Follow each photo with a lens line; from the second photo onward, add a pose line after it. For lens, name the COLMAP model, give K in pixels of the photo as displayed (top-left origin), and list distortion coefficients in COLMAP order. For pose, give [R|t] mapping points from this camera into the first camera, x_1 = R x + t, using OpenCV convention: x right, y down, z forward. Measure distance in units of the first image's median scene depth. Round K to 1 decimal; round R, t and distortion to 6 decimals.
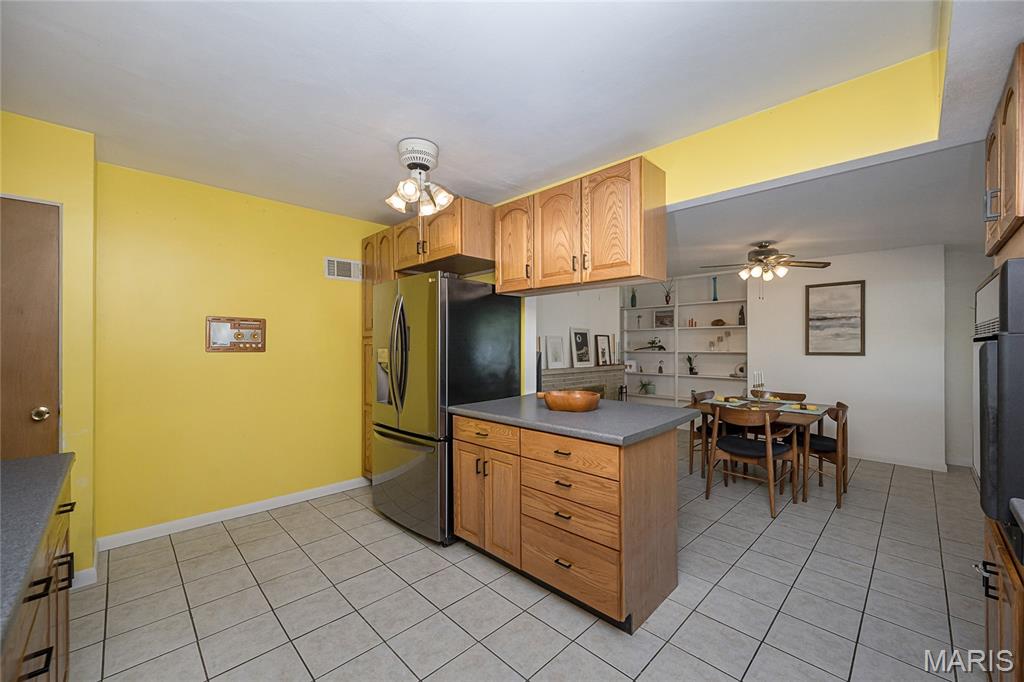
lens RADIAL K [[410.0, 0, 513.0], [0, 410.0, 337.2], [0, 0, 1]] dist [0.001378, 0.000364]
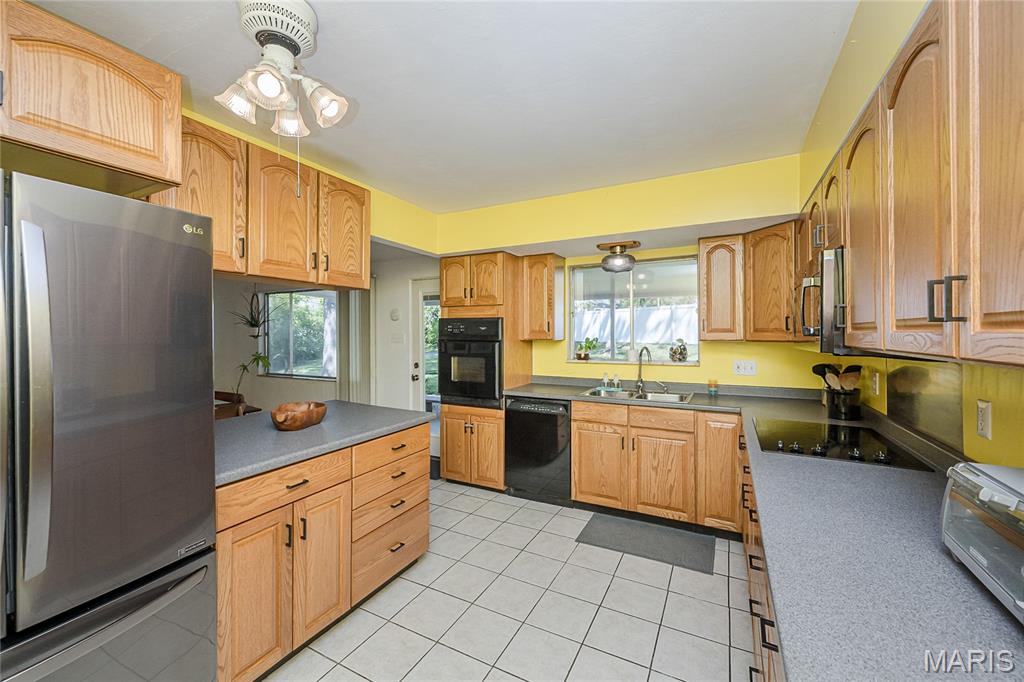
lens RADIAL K [[410.0, 0, 513.0], [0, 410.0, 337.2], [0, 0, 1]] dist [0.001378, 0.000364]
pose [[-0.327757, 0.005575, 0.944746, -0.906789], [-0.007738, 0.999933, -0.008585, -0.007636], [-0.944730, -0.010125, -0.327692, 0.944411]]
